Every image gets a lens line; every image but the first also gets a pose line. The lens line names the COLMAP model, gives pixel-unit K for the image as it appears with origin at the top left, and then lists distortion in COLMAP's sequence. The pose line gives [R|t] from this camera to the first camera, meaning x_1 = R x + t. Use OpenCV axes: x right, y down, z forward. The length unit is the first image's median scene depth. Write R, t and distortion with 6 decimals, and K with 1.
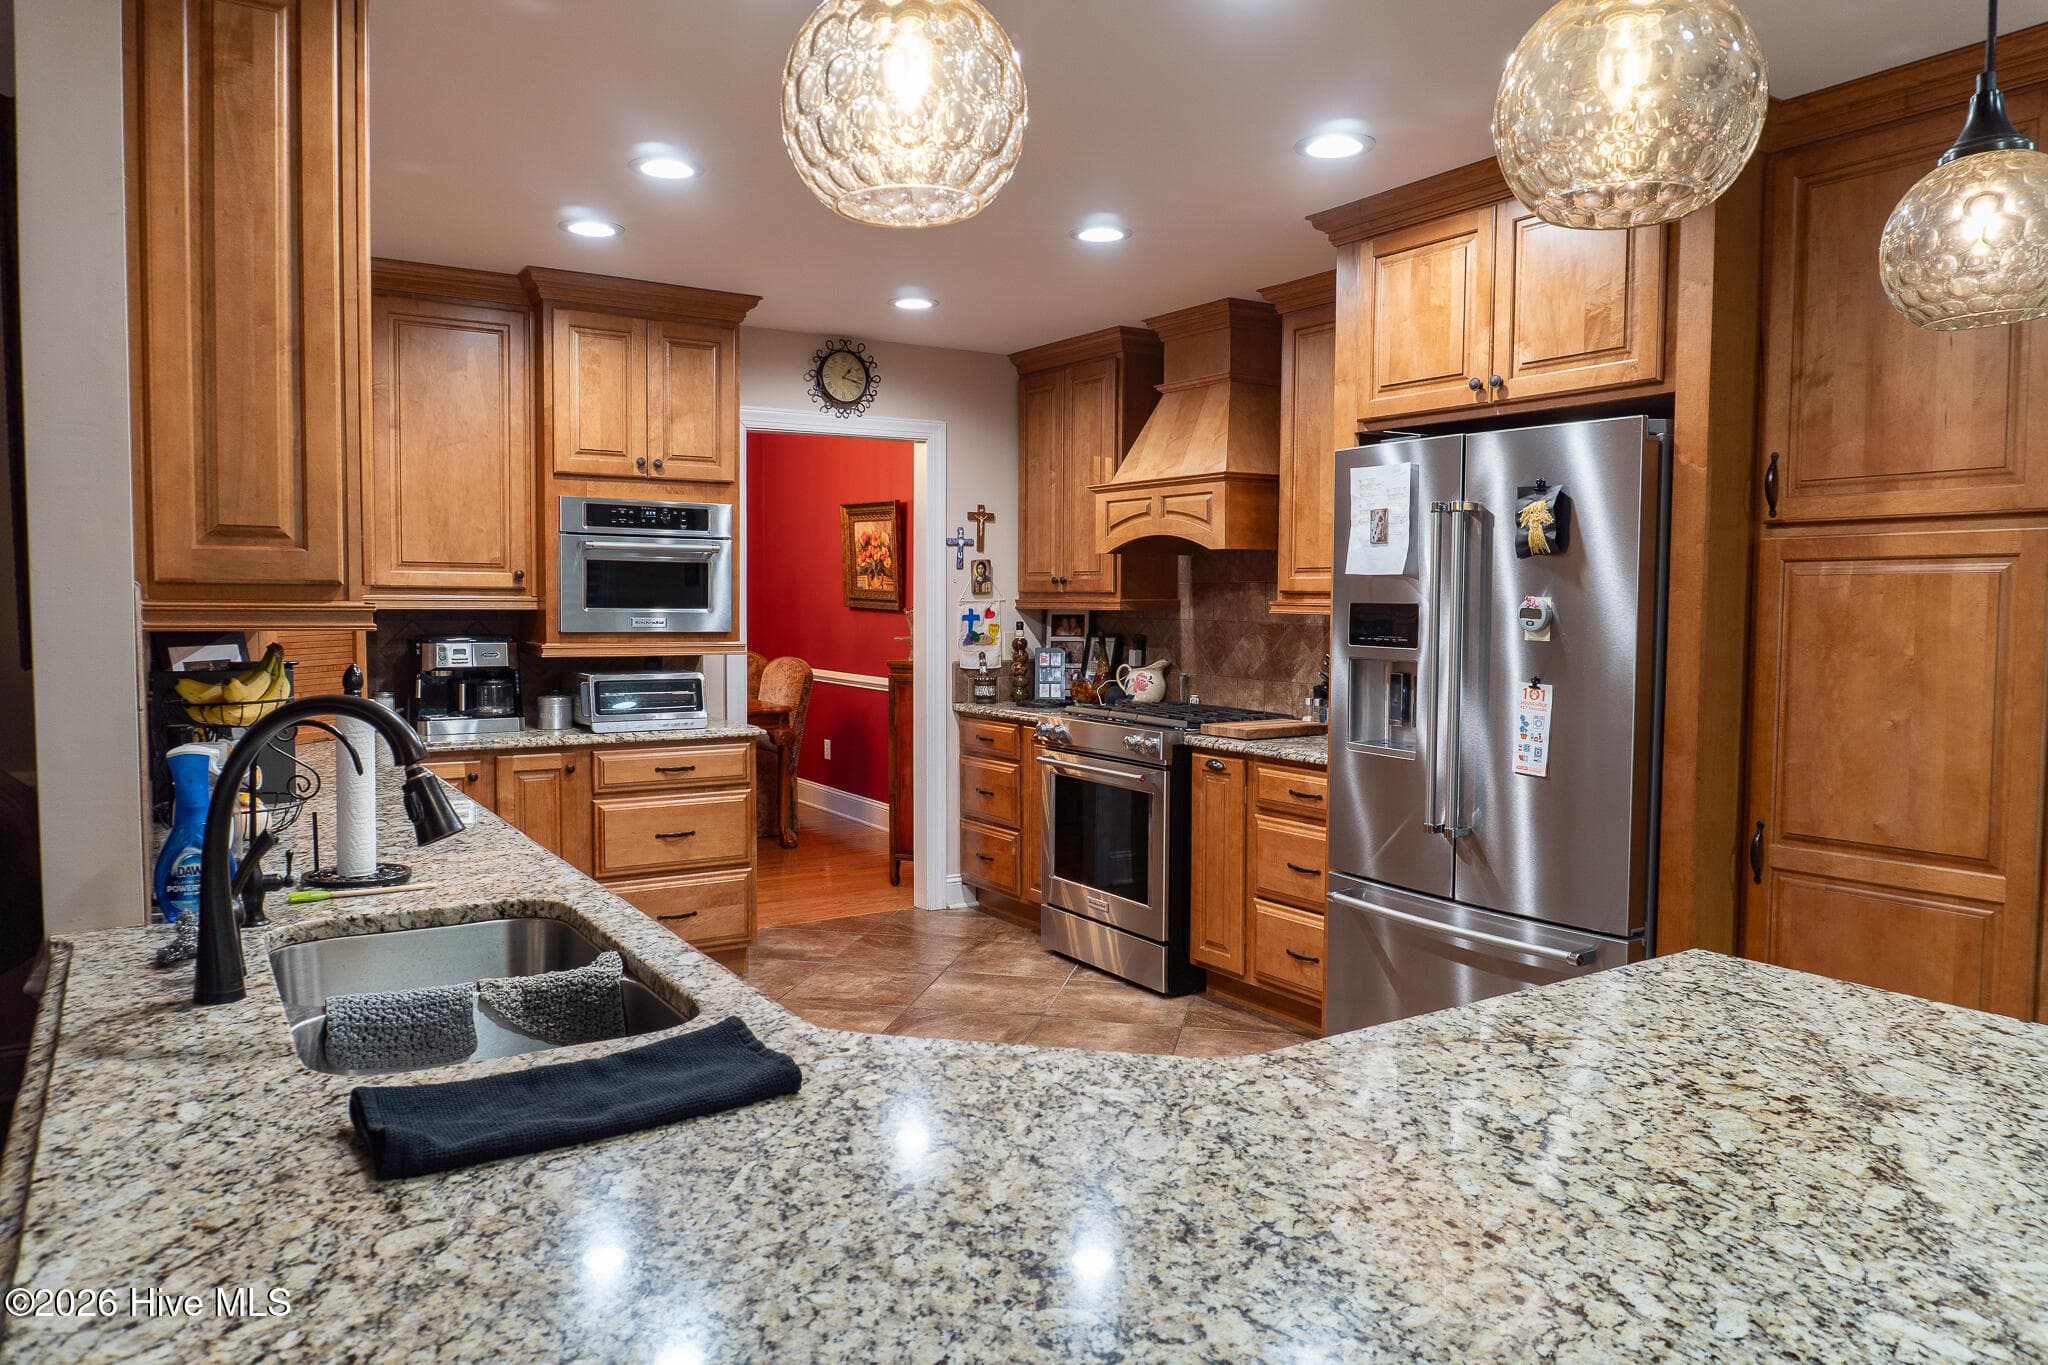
lens RADIAL K [[1360.2, 0, 1034.0], [0, 1360.2, 683.9], [0, 0, 1]] dist [-0.017892, -0.002097]
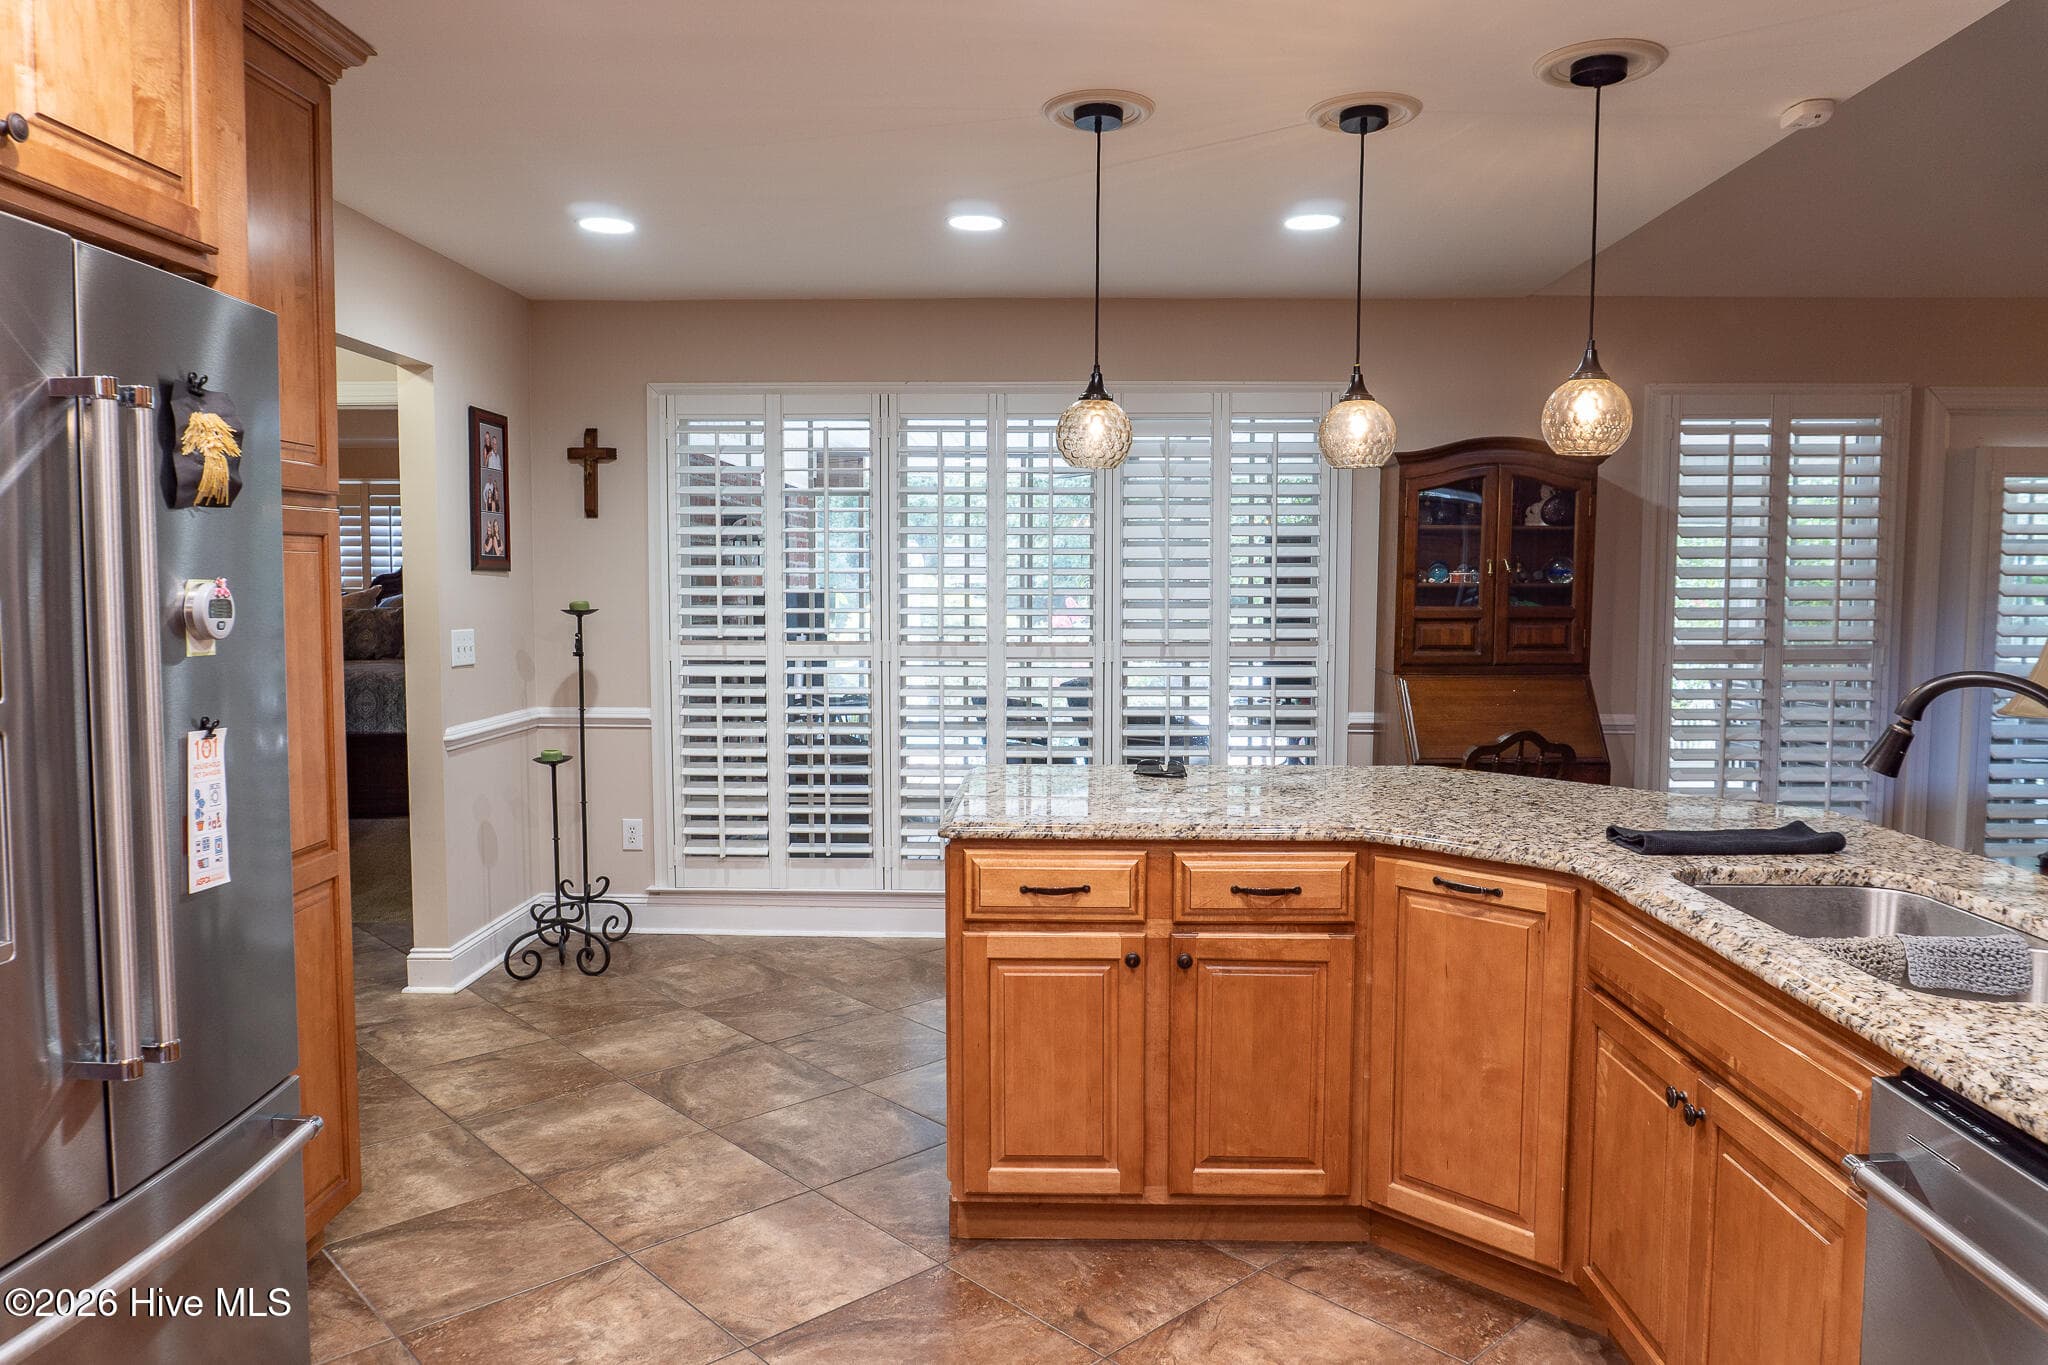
lens RADIAL K [[1360.2, 0, 1034.0], [0, 1360.2, 683.9], [0, 0, 1]] dist [-0.017892, -0.002097]
pose [[-0.825632, -0.049746, 0.562012, -0.239852], [0.024822, 0.991938, 0.124266, -0.081462], [-0.563663, 0.116548, -0.817741, 1.264373]]
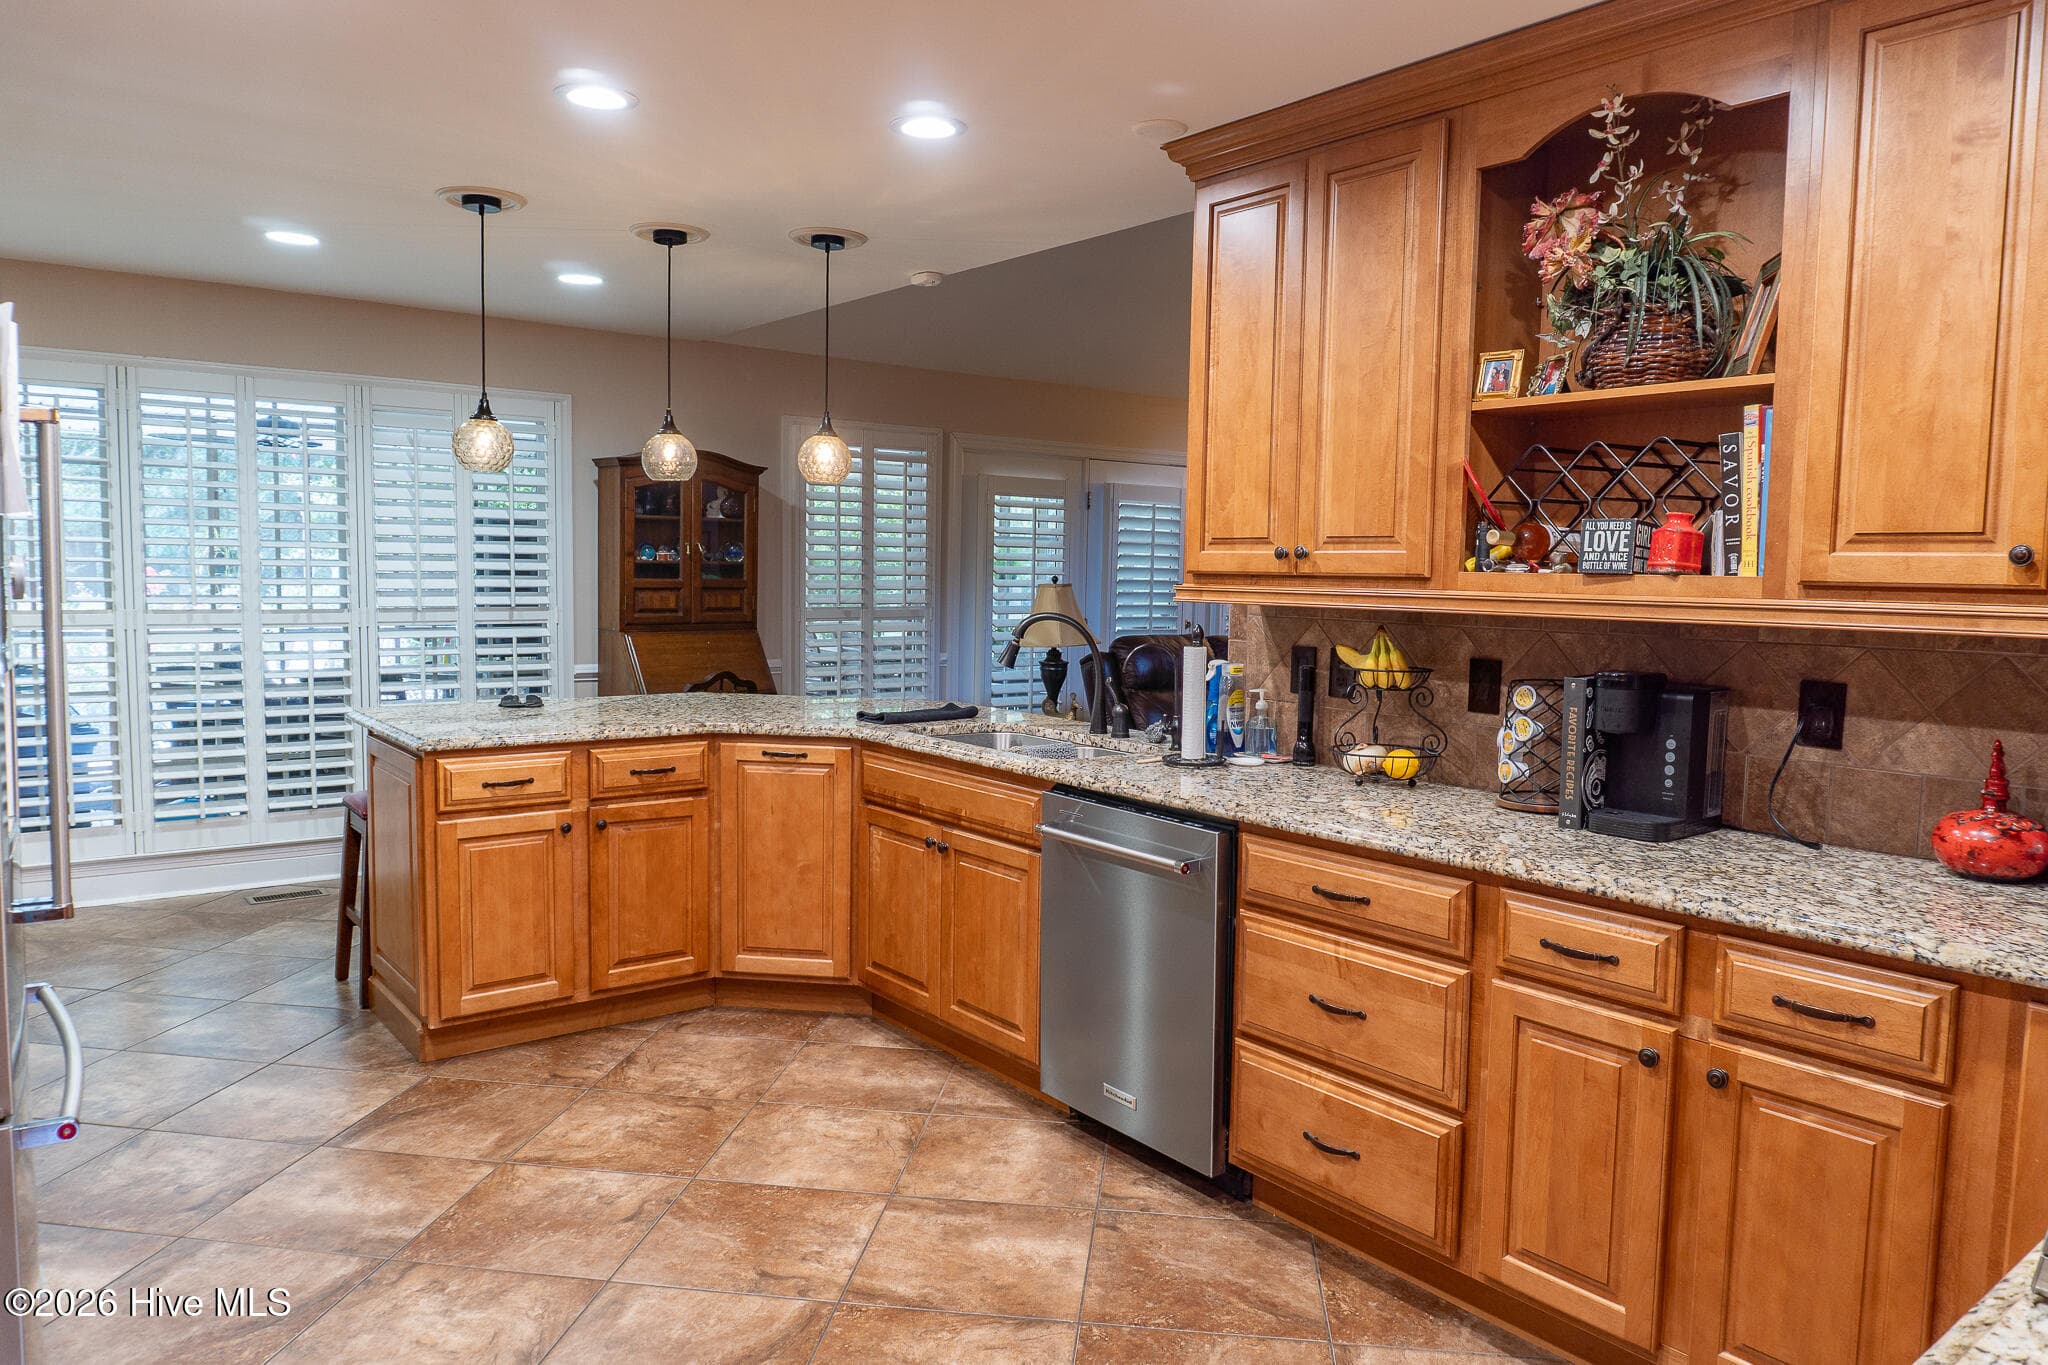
lens RADIAL K [[1360.2, 0, 1034.0], [0, 1360.2, 683.9], [0, 0, 1]] dist [-0.017892, -0.002097]
pose [[-0.994836, -0.016741, -0.100105, -0.157913], [-0.030929, 0.989397, 0.141906, -0.100674], [0.096668, 0.144269, -0.984805, 1.576793]]
